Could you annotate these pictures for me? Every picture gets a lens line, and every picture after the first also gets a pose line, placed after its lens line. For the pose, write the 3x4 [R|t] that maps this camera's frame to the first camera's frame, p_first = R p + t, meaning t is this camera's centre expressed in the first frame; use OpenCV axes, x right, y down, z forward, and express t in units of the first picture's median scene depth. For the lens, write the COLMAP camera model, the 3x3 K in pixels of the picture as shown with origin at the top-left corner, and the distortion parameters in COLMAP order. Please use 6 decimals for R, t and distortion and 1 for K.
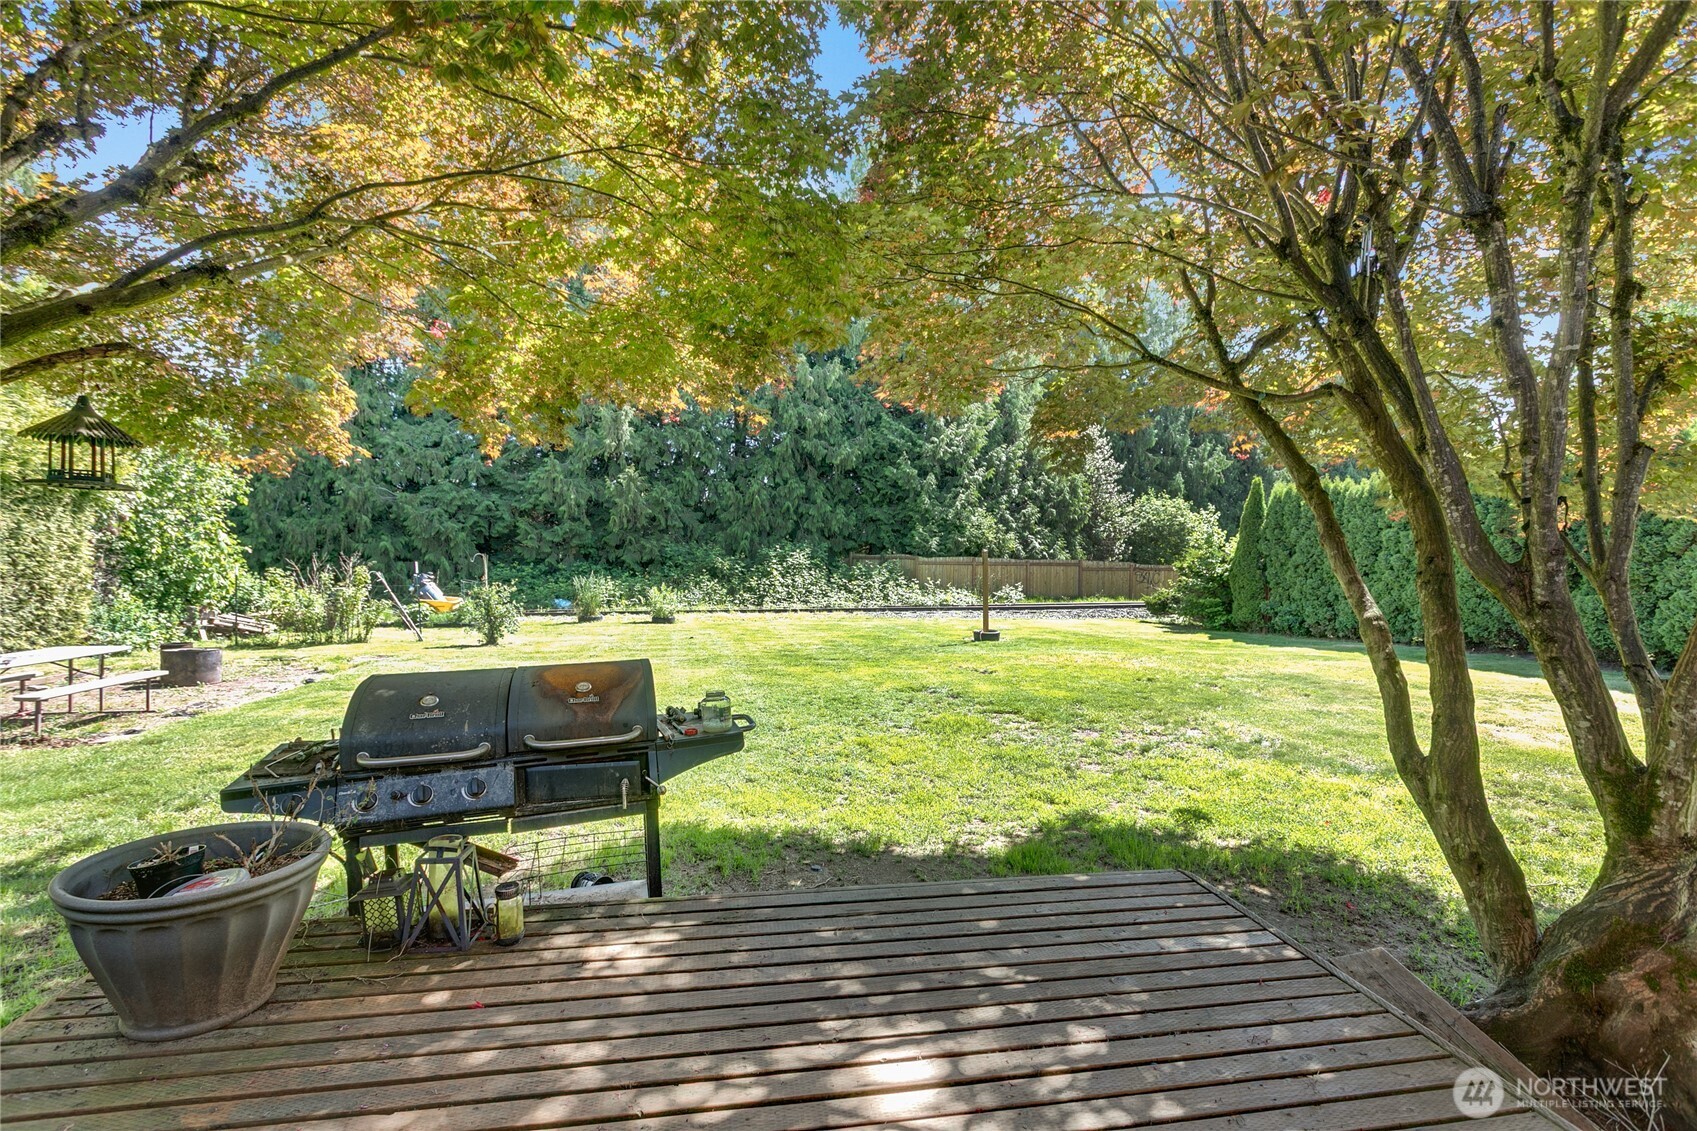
lens RADIAL K [[807.3, 0, 848.5], [0, 807.3, 565.5], [0, 0, 1]] dist [0.000456, 0.000907]
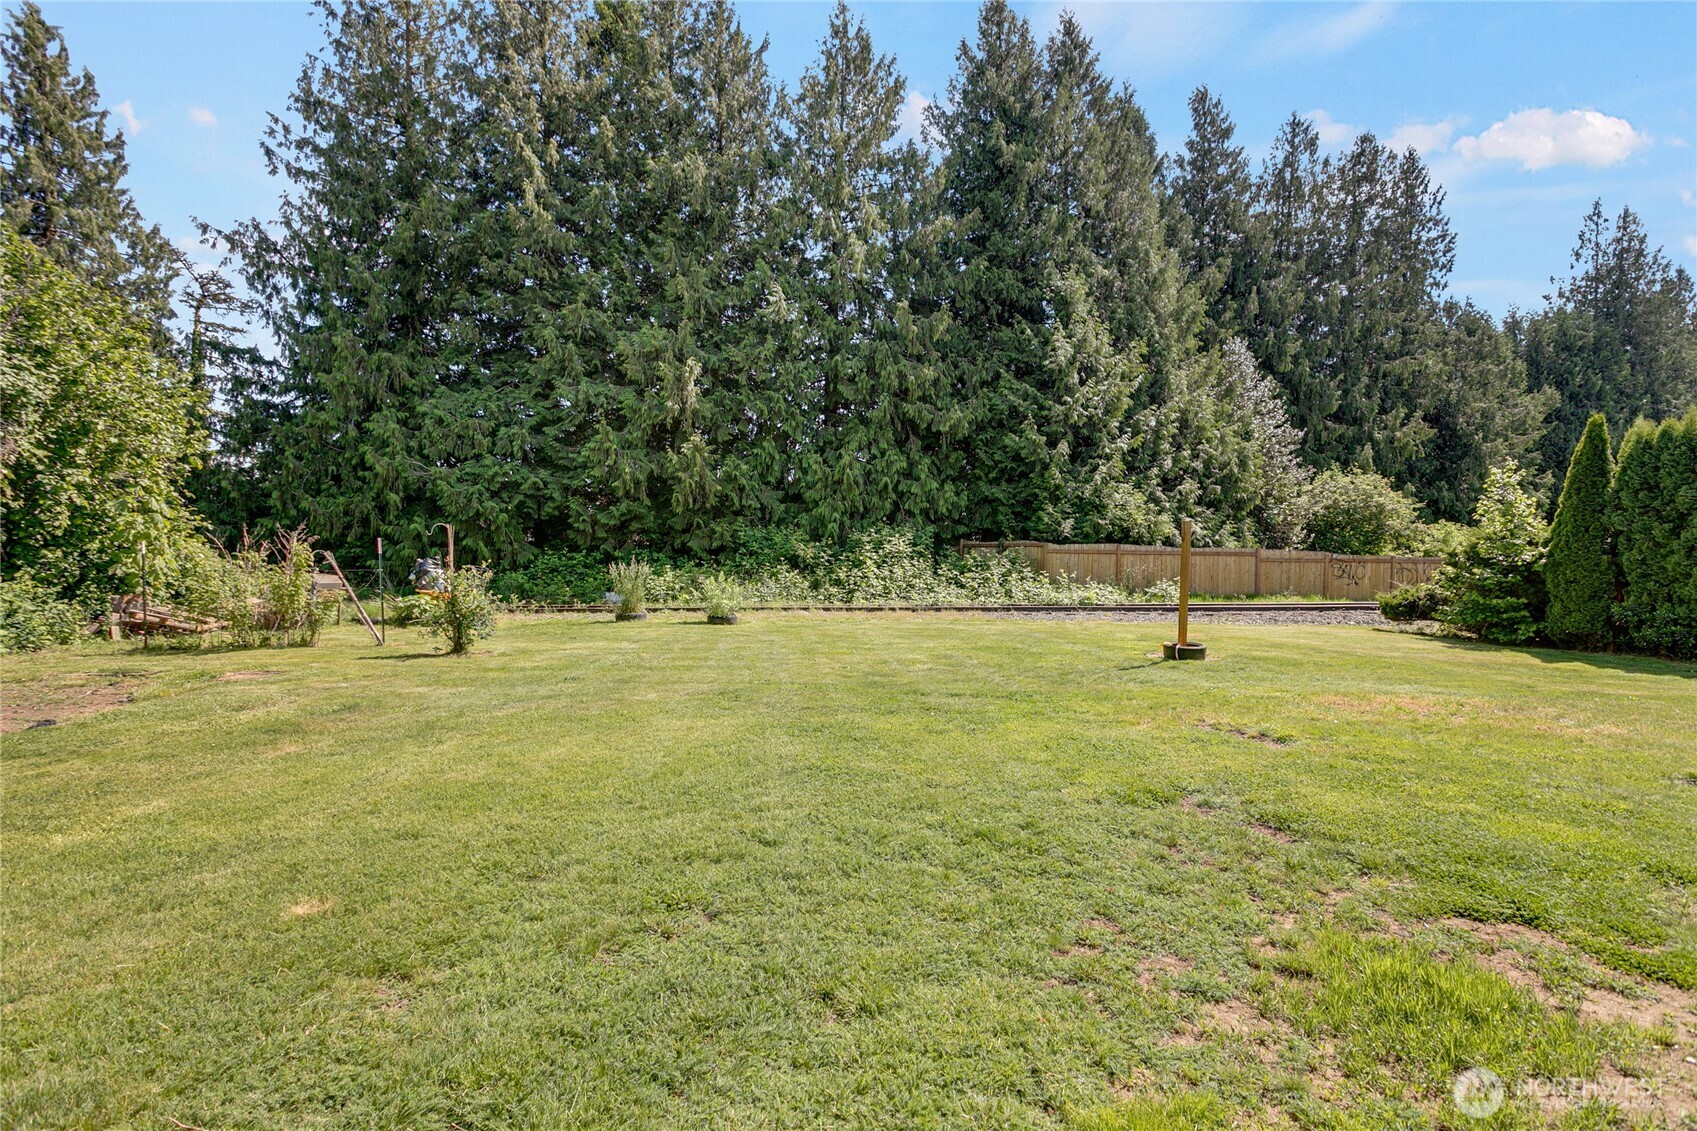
lens RADIAL K [[807.3, 0, 848.5], [0, 807.3, 565.5], [0, 0, 1]] dist [0.000456, 0.000907]
pose [[0.992049, 0.003755, -0.125795, -0.008594], [-0.003425, 0.999990, 0.002839, 0.009344], [0.125804, -0.002385, 0.992052, 0.179251]]
